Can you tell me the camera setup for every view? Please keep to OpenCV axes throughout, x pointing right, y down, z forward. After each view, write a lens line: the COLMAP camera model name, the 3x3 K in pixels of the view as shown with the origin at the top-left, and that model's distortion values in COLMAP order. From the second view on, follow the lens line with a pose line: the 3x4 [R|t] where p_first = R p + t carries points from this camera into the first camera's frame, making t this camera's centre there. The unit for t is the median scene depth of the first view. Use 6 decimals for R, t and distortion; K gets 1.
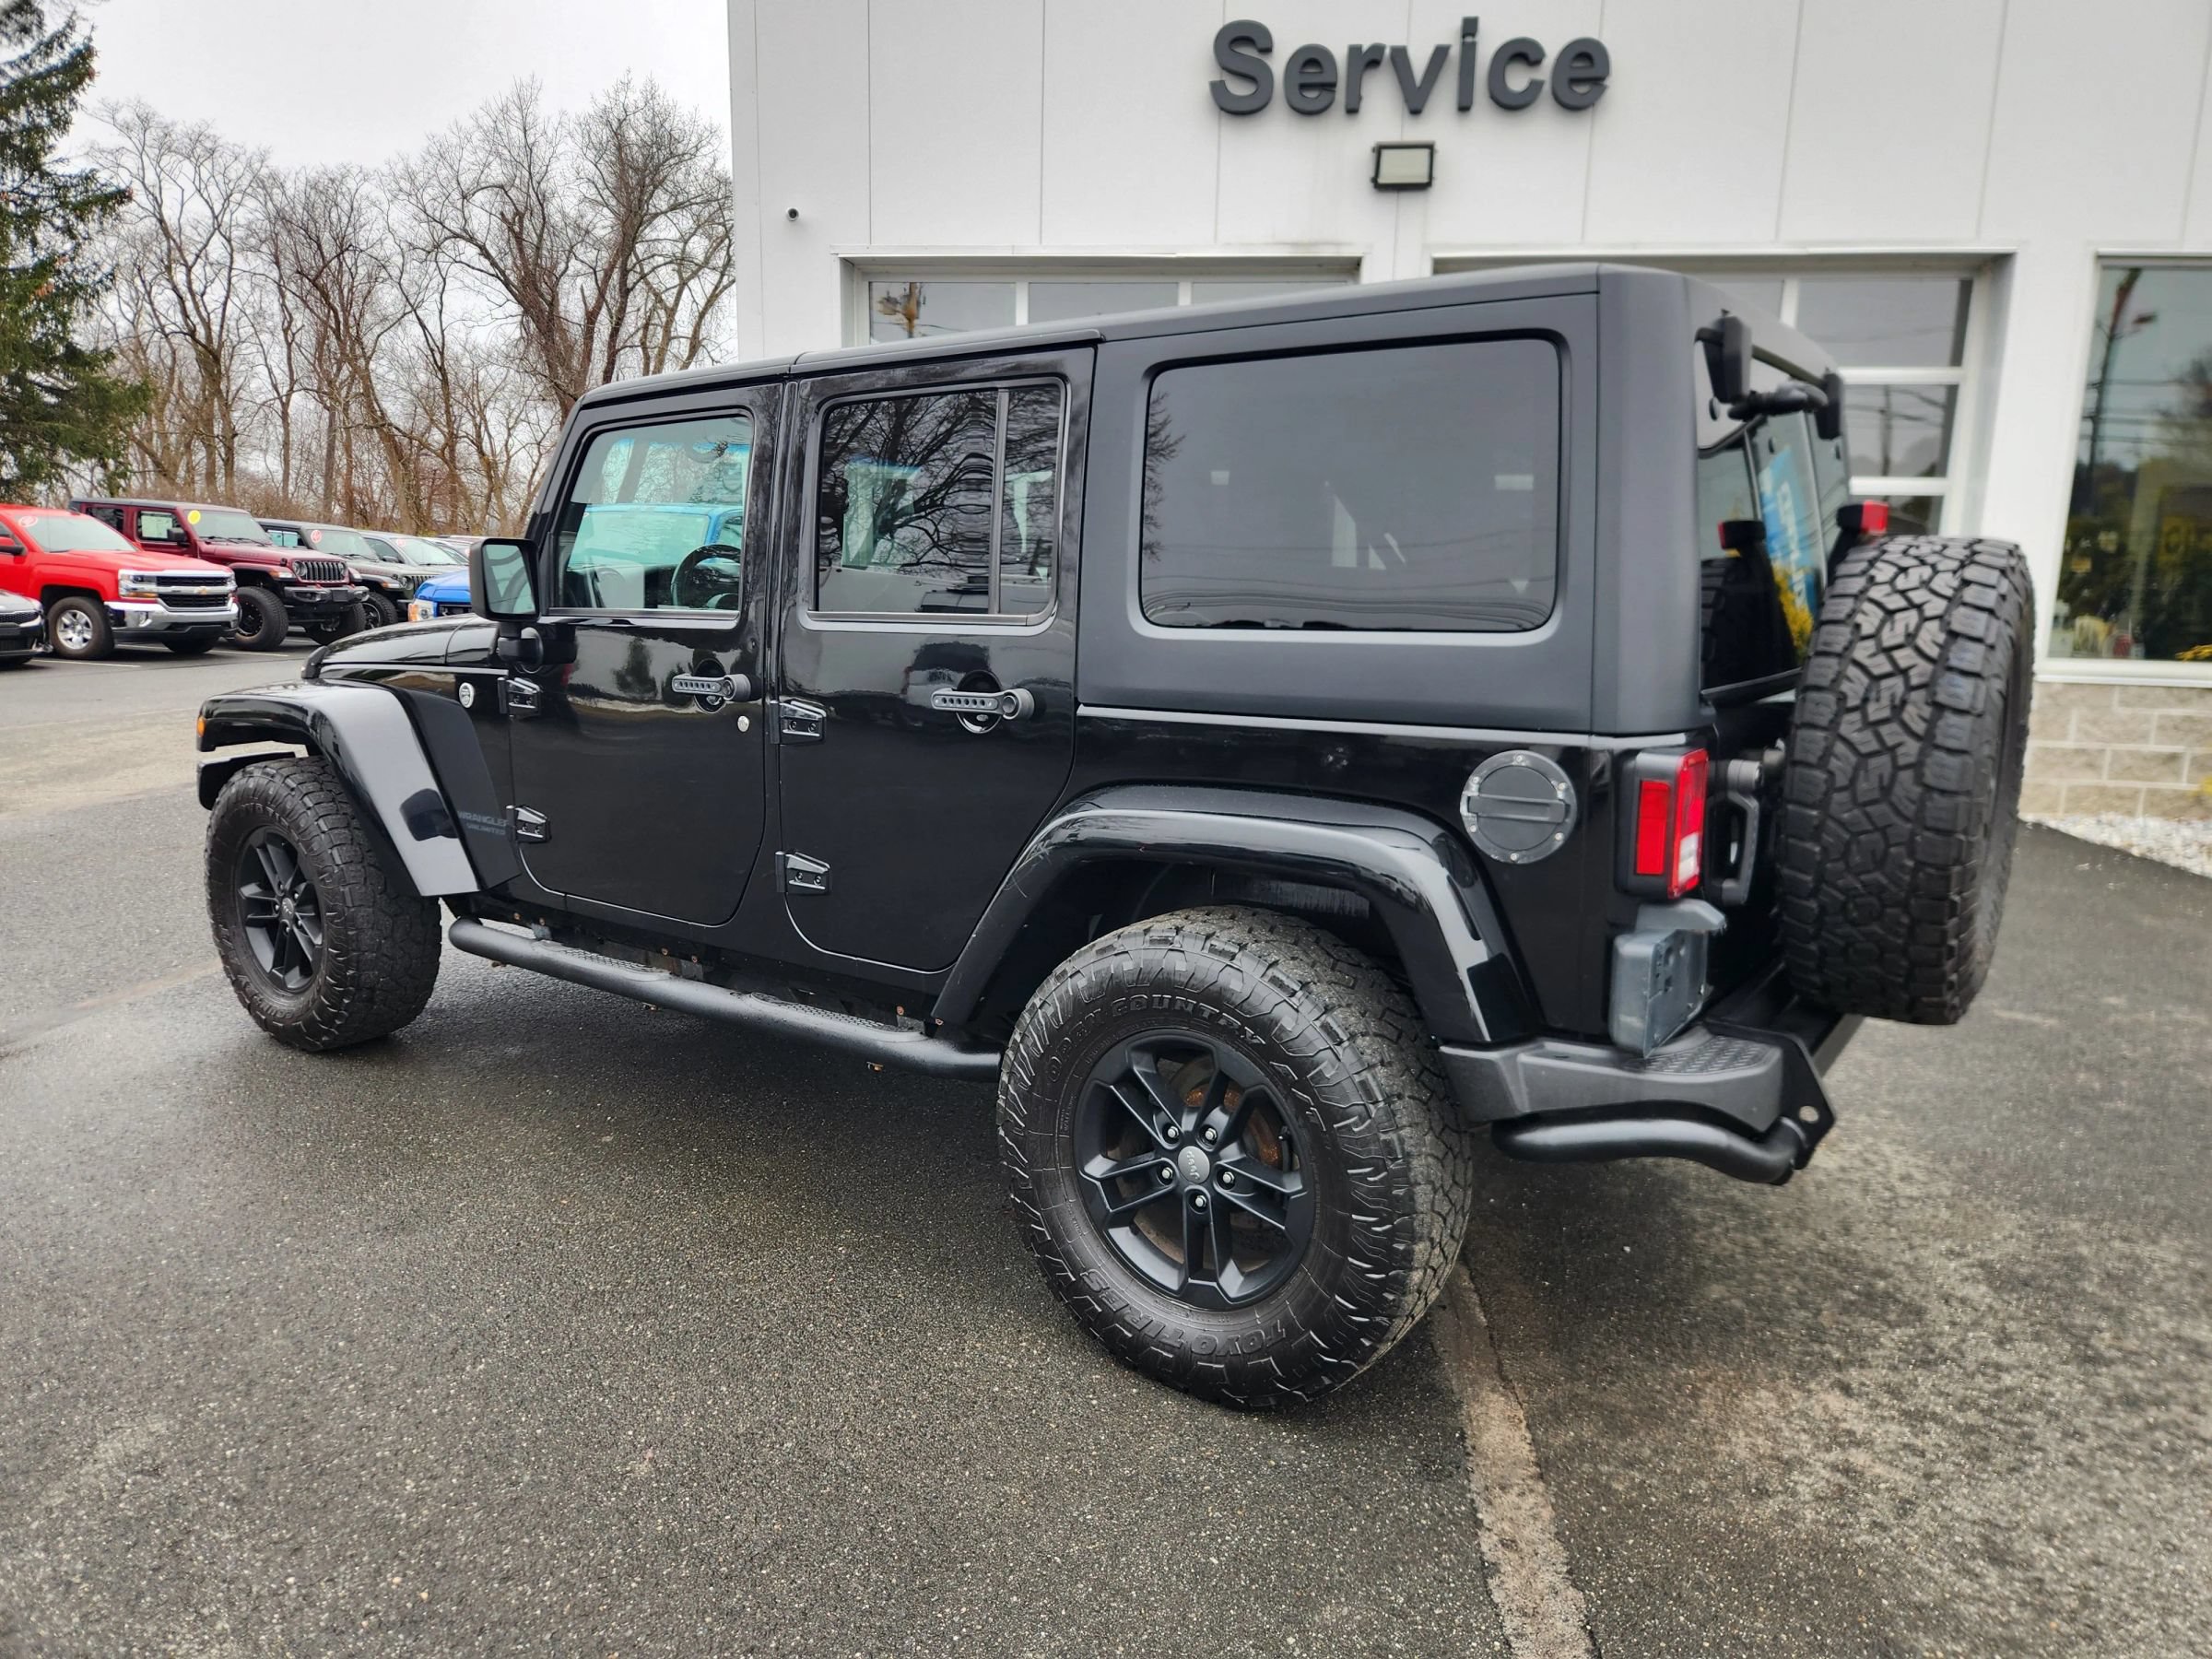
lens RADIAL K [[1478.8, 0, 1105.9], [0, 1478.8, 843.1], [0, 0, 1]] dist [0.066601, -0.052512]
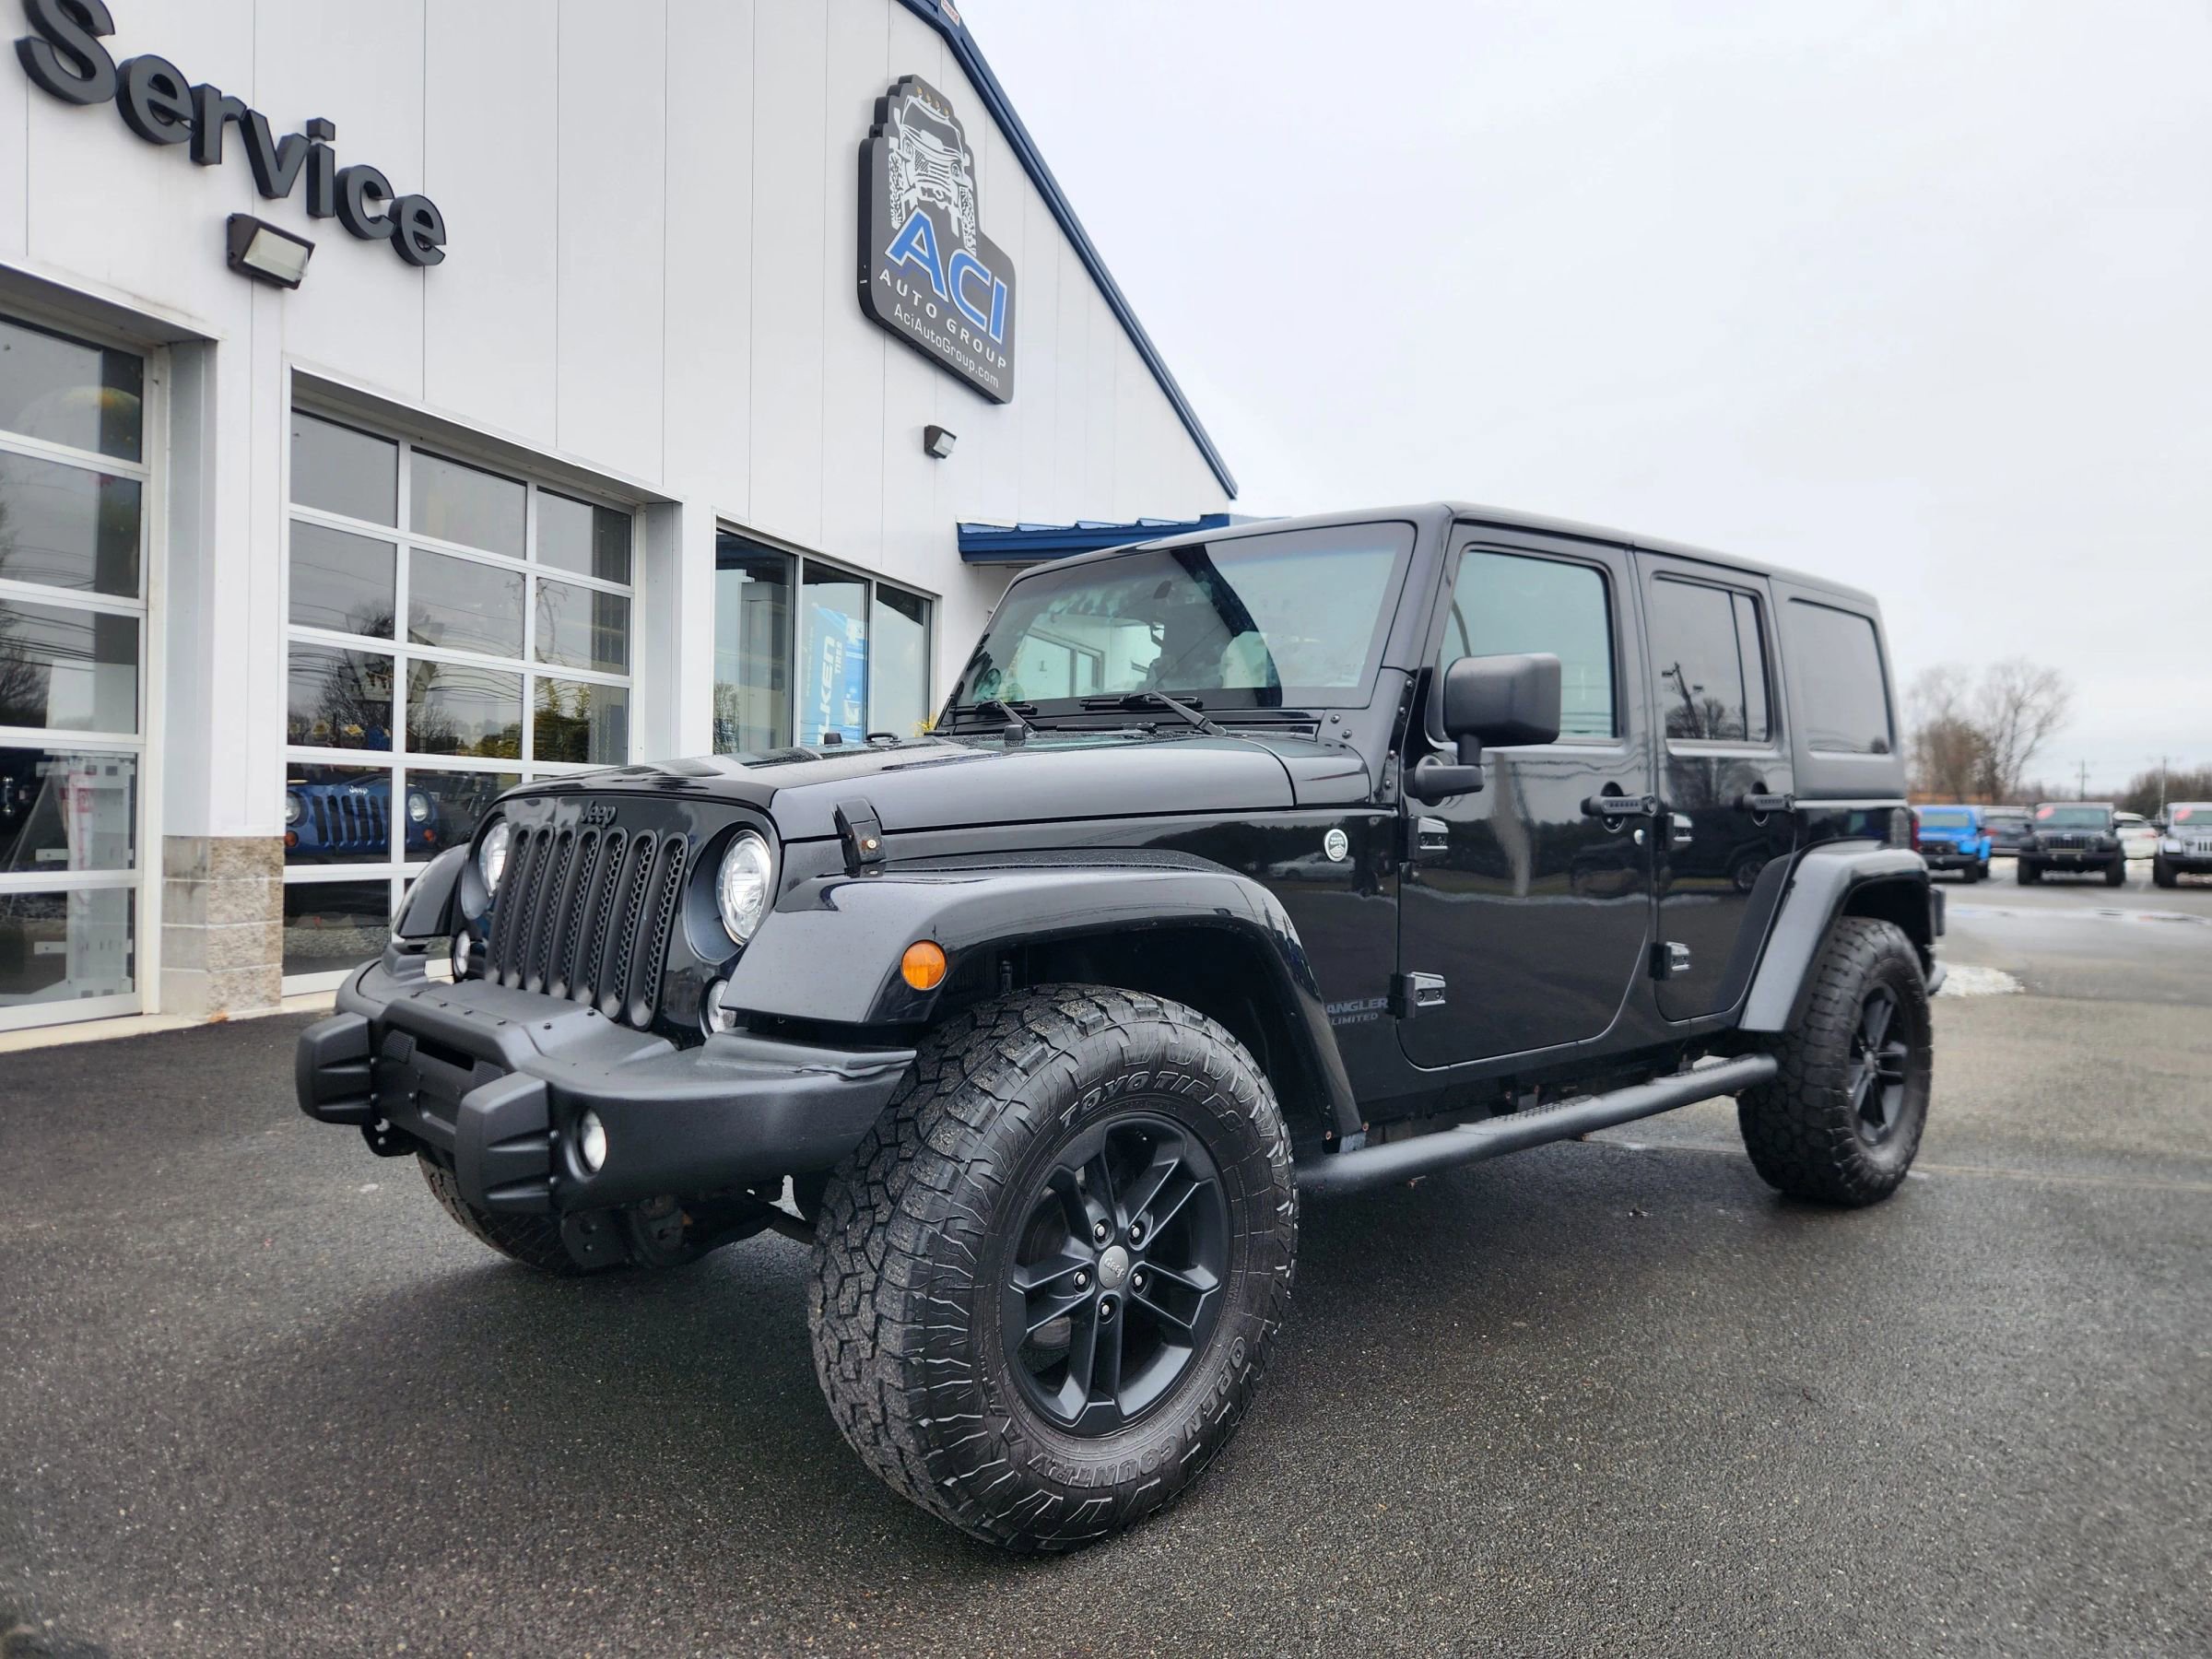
lens RADIAL K [[1478.8, 0, 1125.5], [0, 1478.8, 833.3], [0, 0, 1]] dist [0.066601, -0.052512]
pose [[0.192909, -0.031214, 0.980720, -1.452649], [0.167950, 0.985794, -0.001660, -0.149440], [-0.966736, 0.165032, 0.195411, 1.174502]]
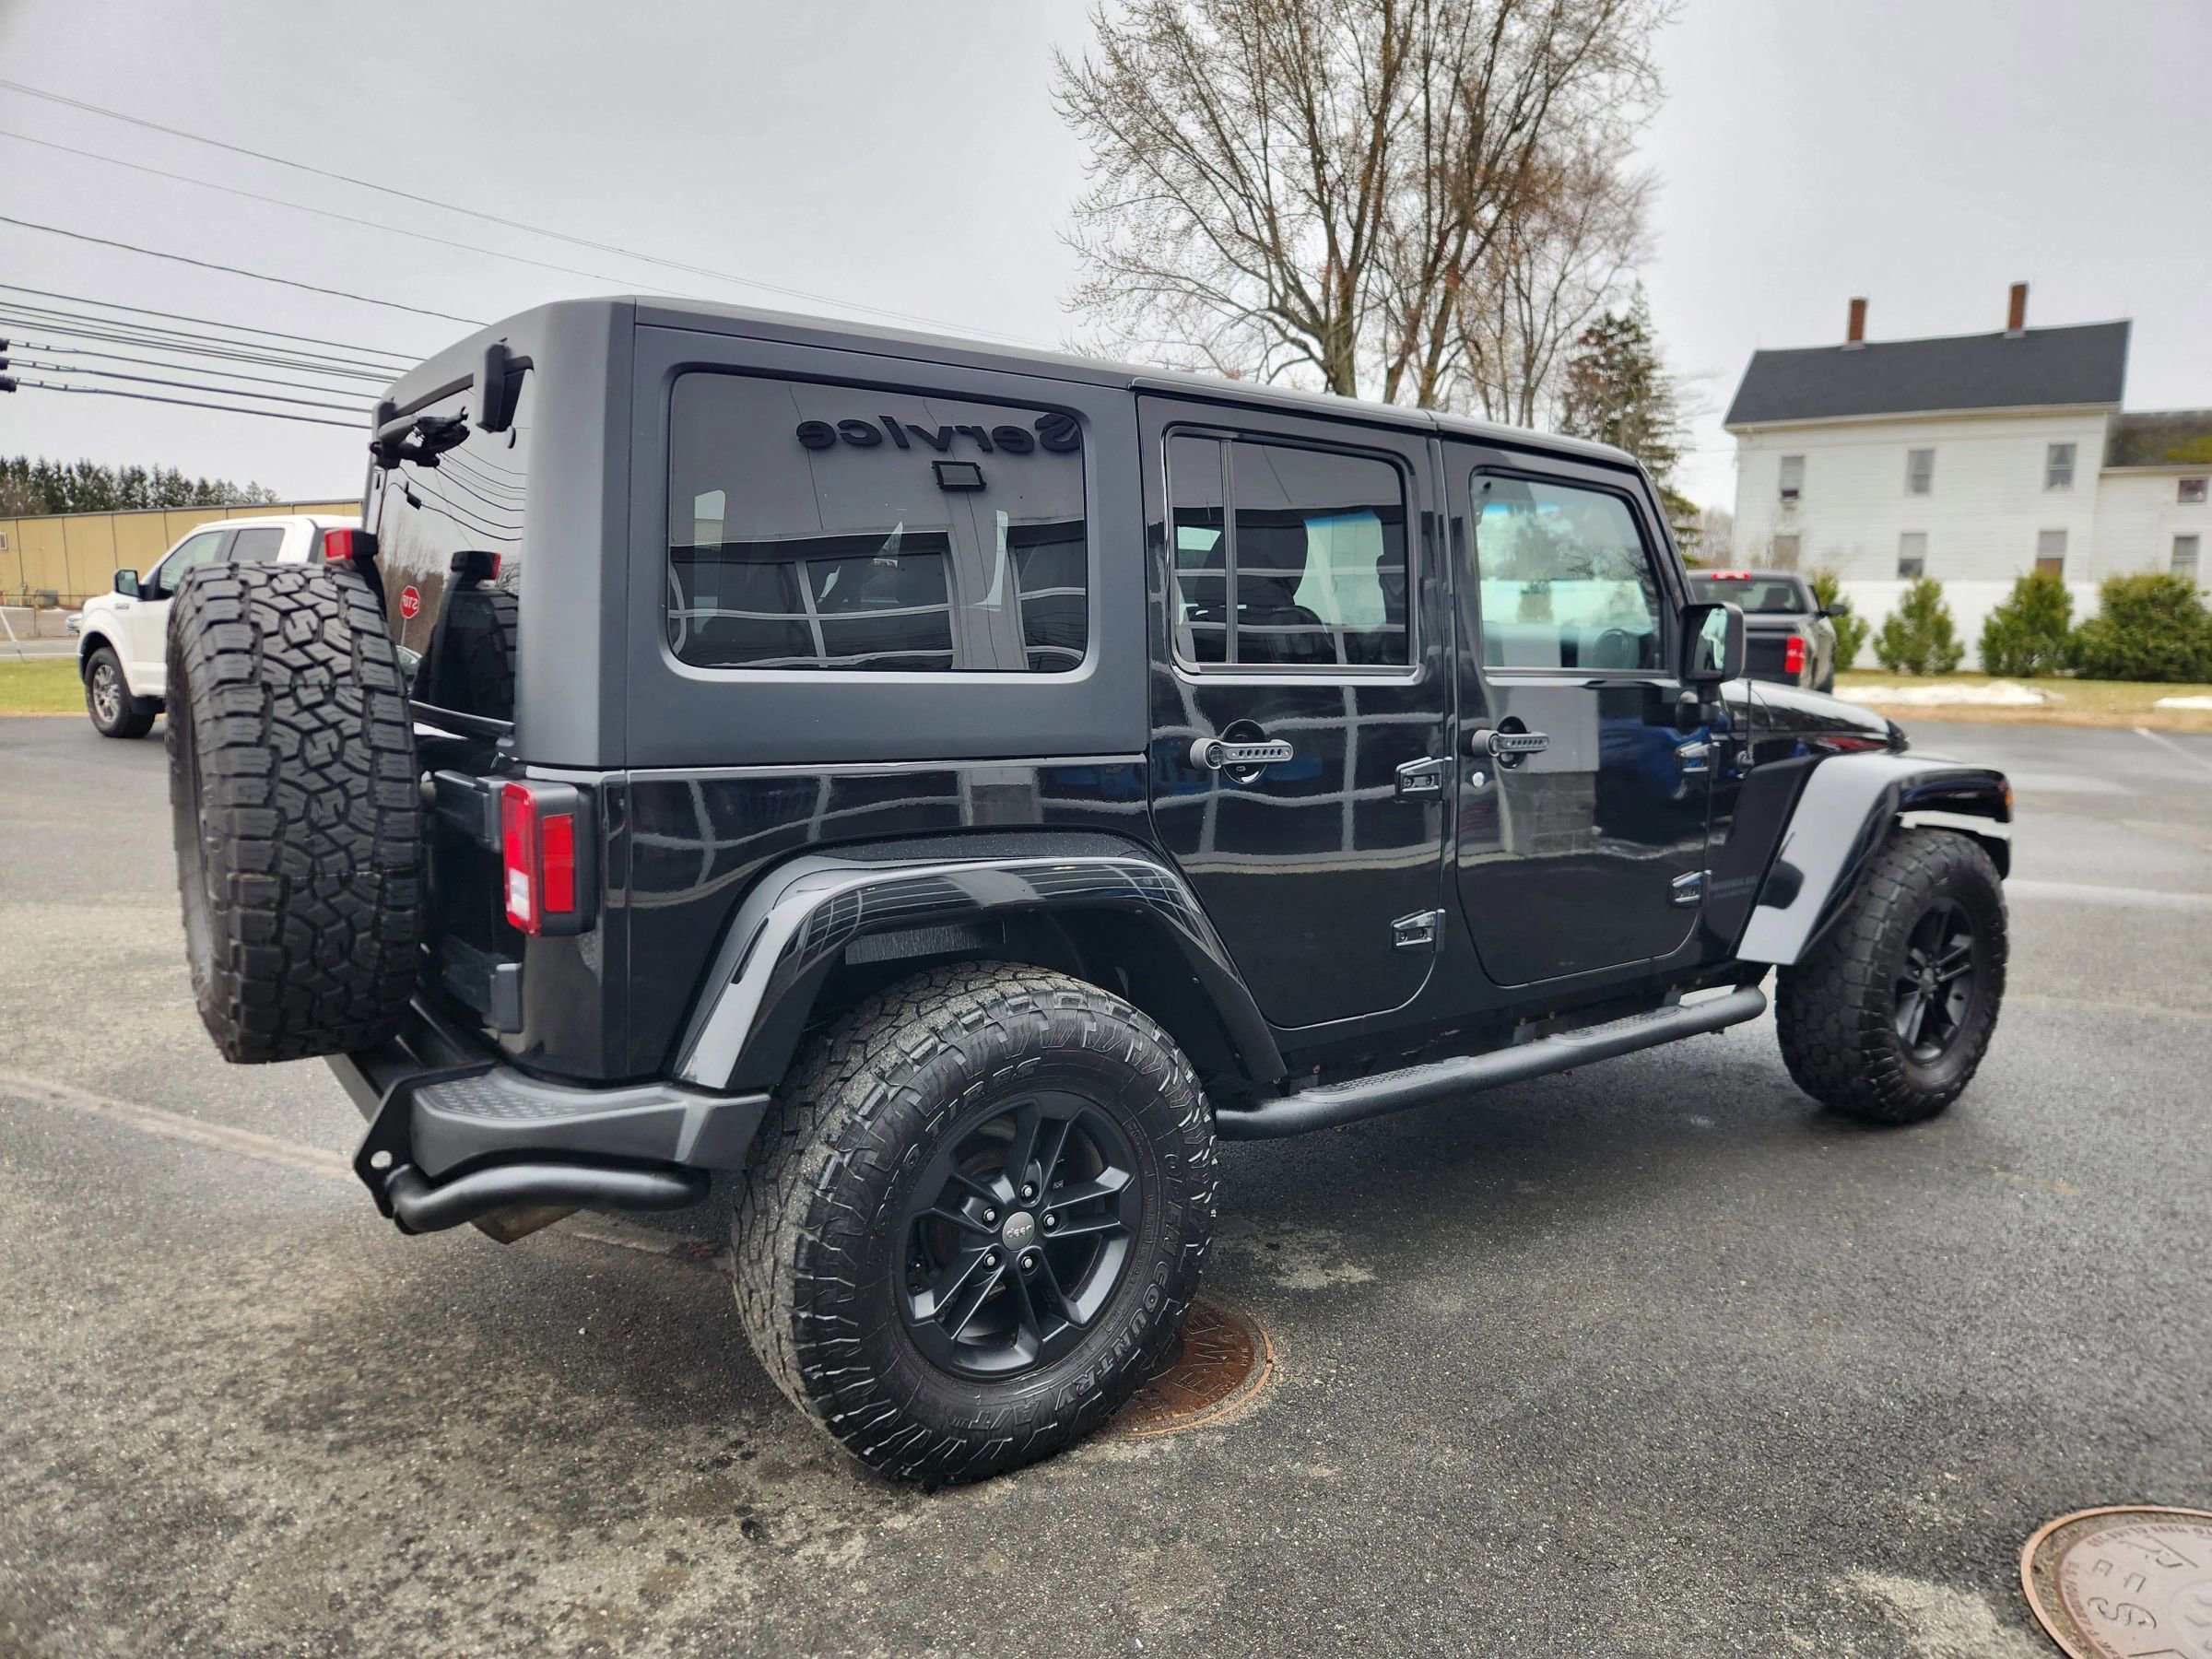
lens RADIAL K [[1478.8, 0, 1121.3], [0, 1478.8, 826.3], [0, 0, 1]] dist [0.066601, -0.052512]
pose [[-0.317681, 0.114281, -0.941286, 1.092653], [-0.192074, 0.964374, 0.181908, -0.266589], [0.928540, 0.238585, -0.284413, 1.516905]]
